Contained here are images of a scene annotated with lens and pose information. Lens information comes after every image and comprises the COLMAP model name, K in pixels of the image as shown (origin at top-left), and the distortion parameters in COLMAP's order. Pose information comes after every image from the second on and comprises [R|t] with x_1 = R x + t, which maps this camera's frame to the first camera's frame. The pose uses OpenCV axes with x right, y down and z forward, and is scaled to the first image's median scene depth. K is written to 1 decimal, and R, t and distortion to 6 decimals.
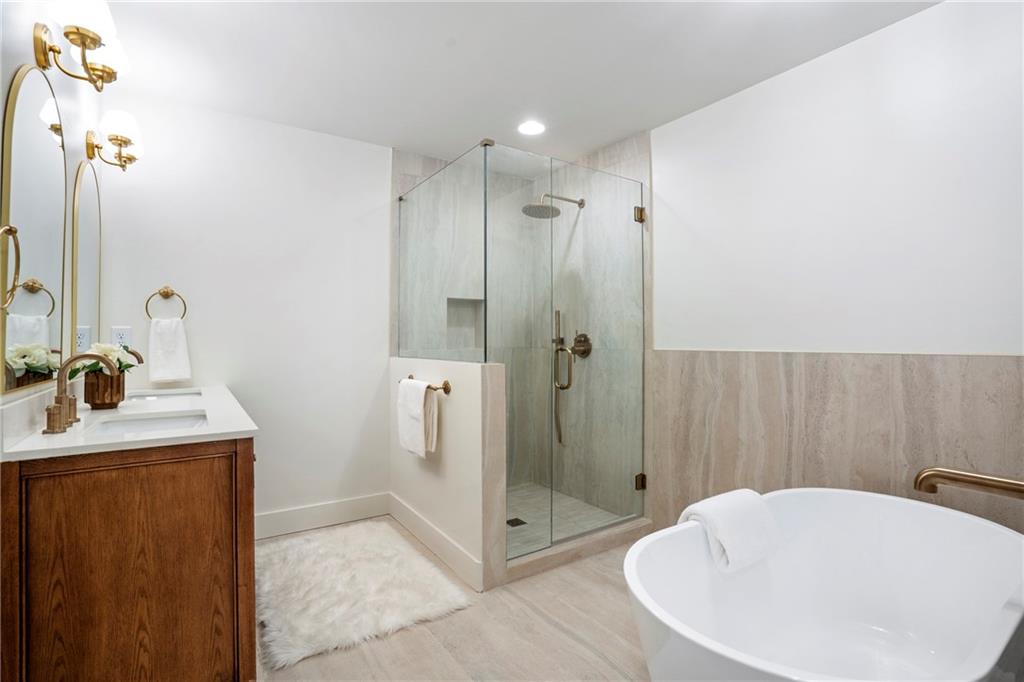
lens RADIAL K [[481.0, 0, 510.0], [0, 481.0, 328.1], [0, 0, 1]] dist [-0.057094, 0.020992]
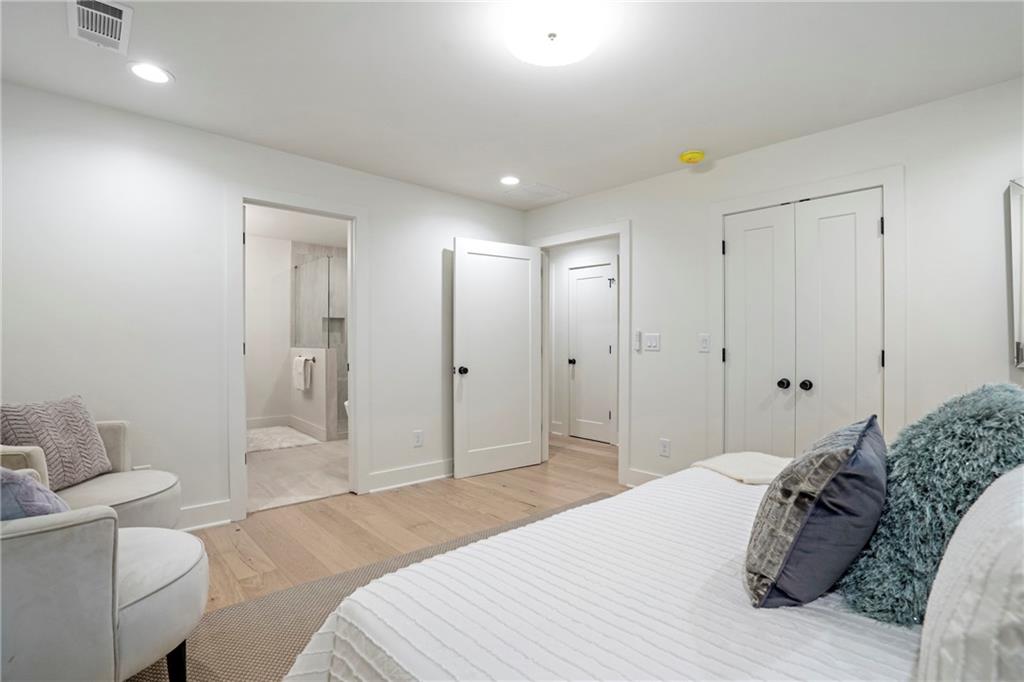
lens RADIAL K [[472.2, 0, 510.0], [0, 472.2, 338.9], [0, 0, 1]] dist [-0.055450, 0.019454]
pose [[0.988175, 0.005180, 0.153246, 0.387681], [-0.008899, 0.999682, 0.023595, -0.032012], [-0.153075, -0.024680, 0.987906, -1.162246]]
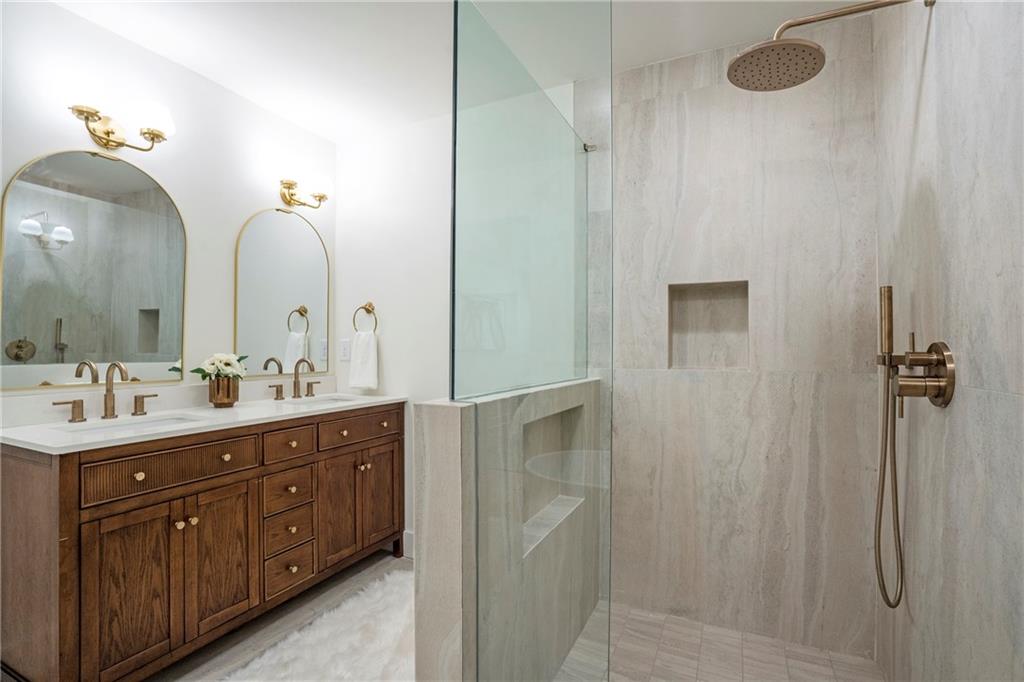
lens RADIAL K [[472.2, 0, 510.0], [0, 472.2, 338.9], [0, 0, 1]] dist [-0.055450, 0.019454]
pose [[0.501709, -0.013306, -0.864934, 0.337185], [0.014911, 0.999866, -0.006732, 0.008062], [0.864908, -0.009519, 0.501840, 0.630095]]
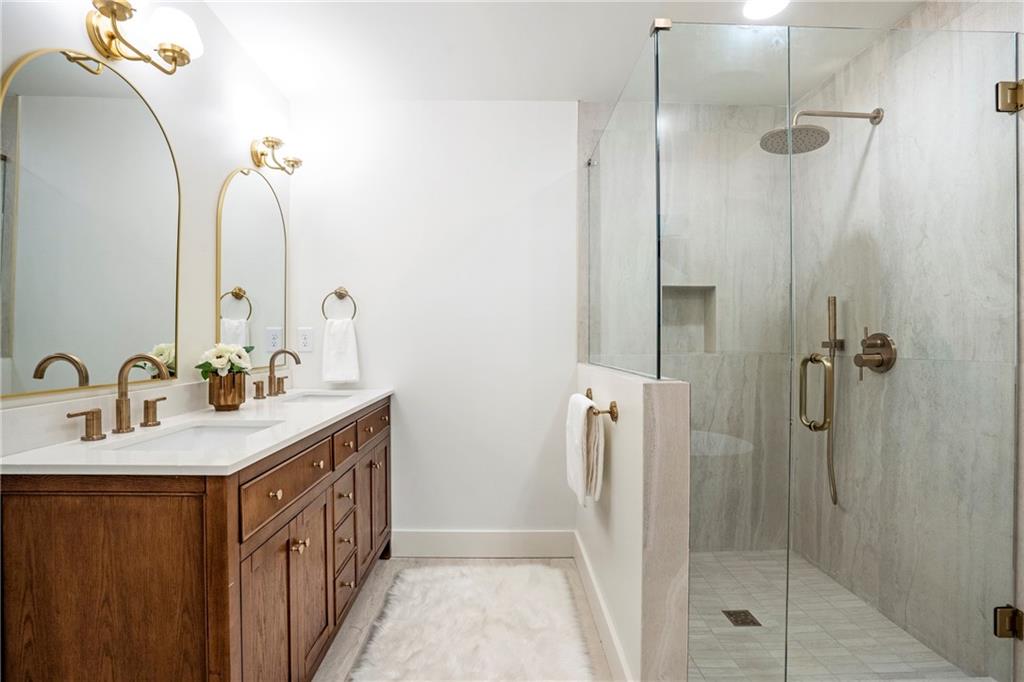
lens RADIAL K [[472.2, 0, 510.0], [0, 472.2, 338.9], [0, 0, 1]] dist [-0.055450, 0.019454]
pose [[0.832919, 0.002503, -0.553389, 0.099402], [0.008231, 0.999823, 0.016910, 0.006644], [0.553333, -0.018640, 0.832751, 0.311583]]
